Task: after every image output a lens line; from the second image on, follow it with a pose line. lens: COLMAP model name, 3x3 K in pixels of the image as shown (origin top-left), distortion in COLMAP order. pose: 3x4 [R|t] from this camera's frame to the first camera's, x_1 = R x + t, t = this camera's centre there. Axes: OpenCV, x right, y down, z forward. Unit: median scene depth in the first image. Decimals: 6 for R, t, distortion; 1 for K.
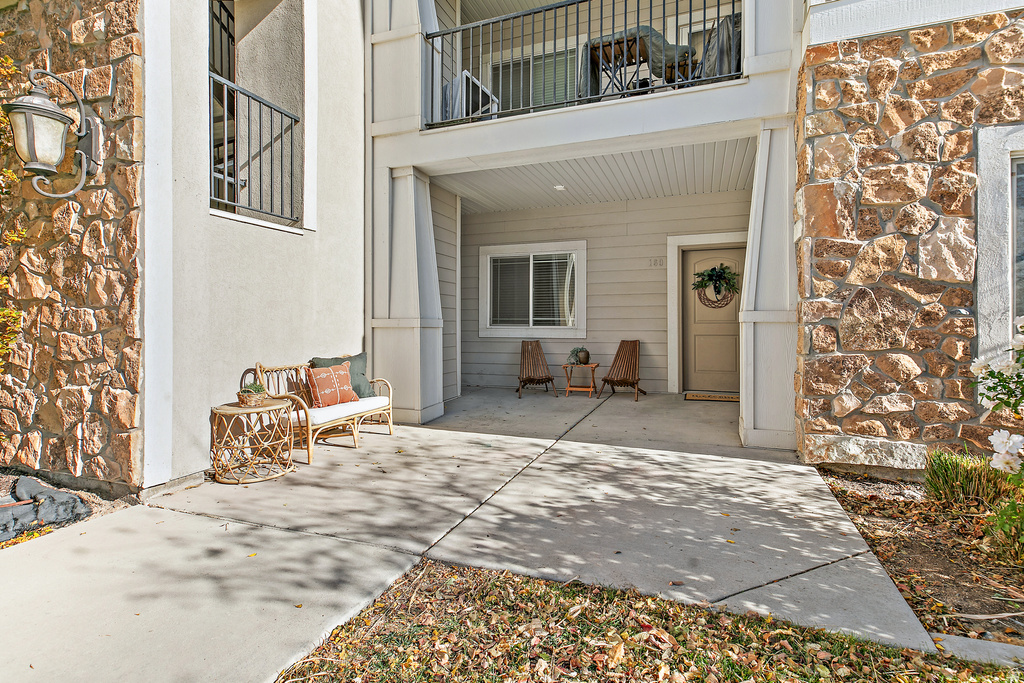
lens RADIAL K [[484.3, 0, 515.5], [0, 484.3, 324.6], [0, 0, 1]] dist [0.012458, -0.000631]
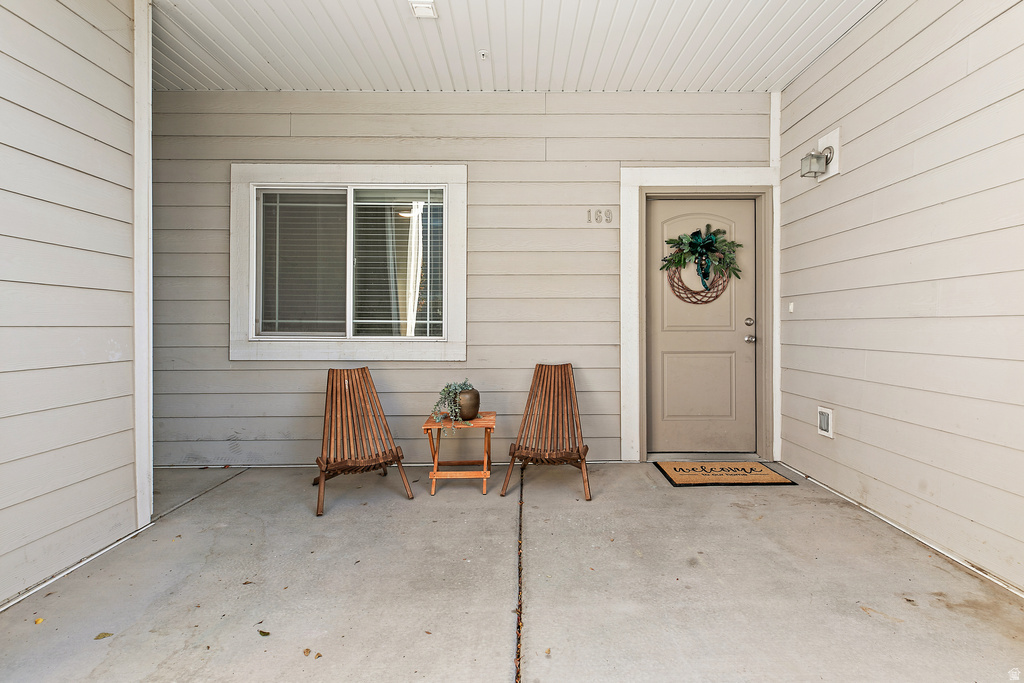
lens RADIAL K [[484.3, 0, 518.4], [0, 484.3, 333.7], [0, 0, 1]] dist [0.012458, -0.000631]
pose [[0.936795, 0.000309, 0.349878, 0.024391], [-0.001651, 0.999992, 0.003537, -0.001844], [-0.349874, -0.003891, 0.936789, 0.581203]]
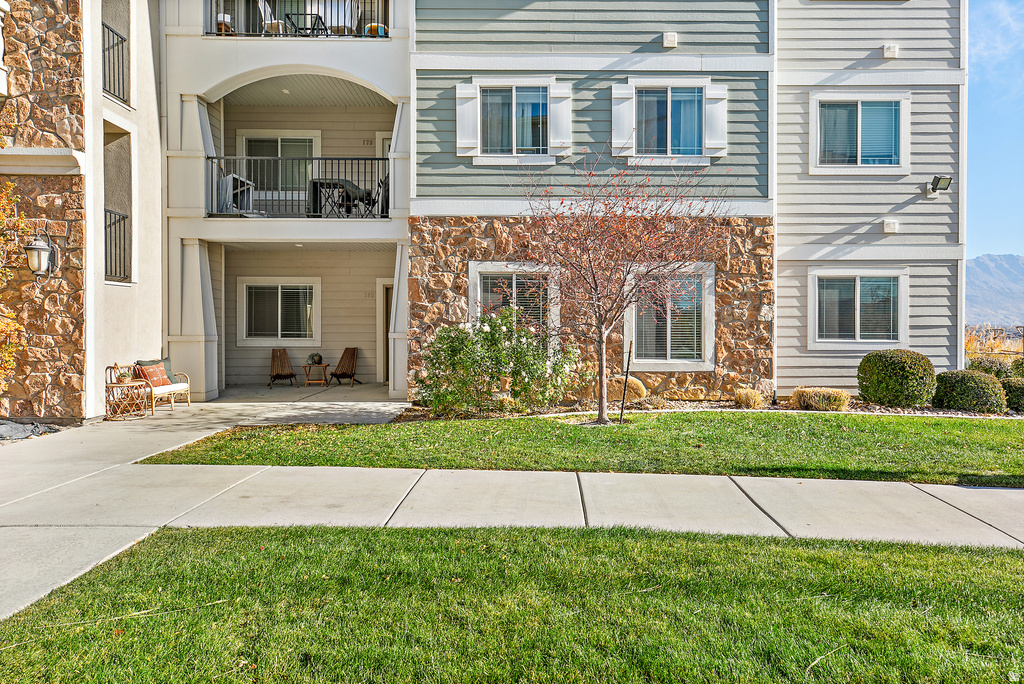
lens RADIAL K [[660.2, 0, 518.7], [0, 660.2, 331.2], [0, 0, 1]] dist [0.011237, 0.000153]
pose [[0.931661, -0.001981, 0.363324, -0.019688], [-0.000600, 0.999975, 0.006991, -0.034868], [-0.363329, -0.006732, 0.931637, -1.137245]]
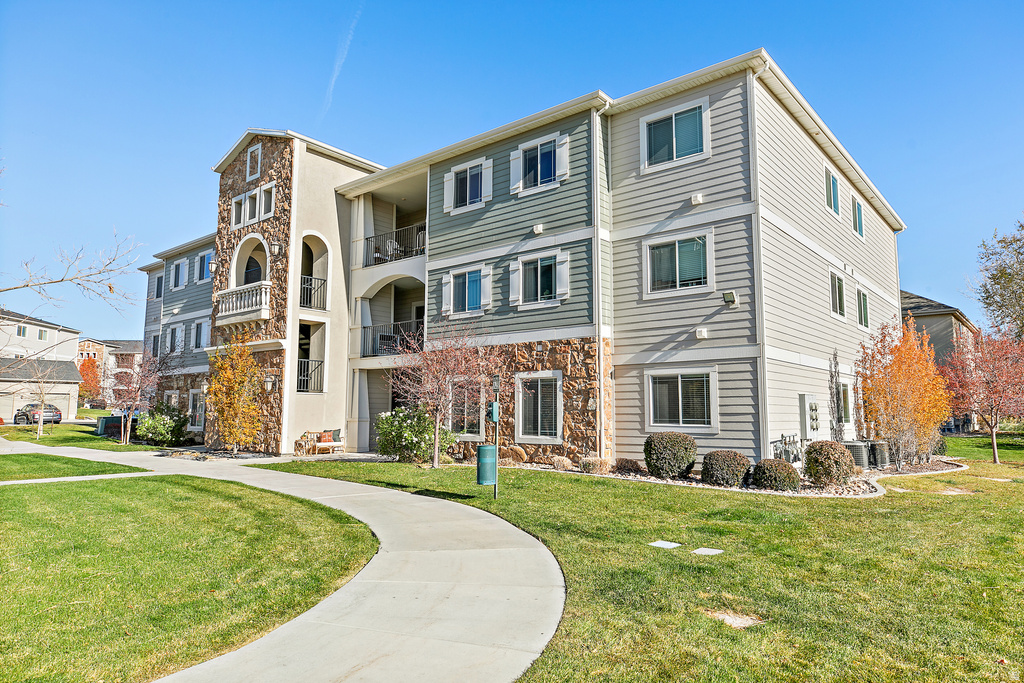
lens RADIAL K [[660.2, 0, 516.0], [0, 660.2, 333.9], [0, 0, 1]] dist [0.011237, 0.000153]
pose [[0.942170, -0.038880, -0.332874, 1.770177], [-0.000688, 0.993022, -0.117931, -0.040382], [0.335136, 0.111340, 0.935568, -2.171118]]
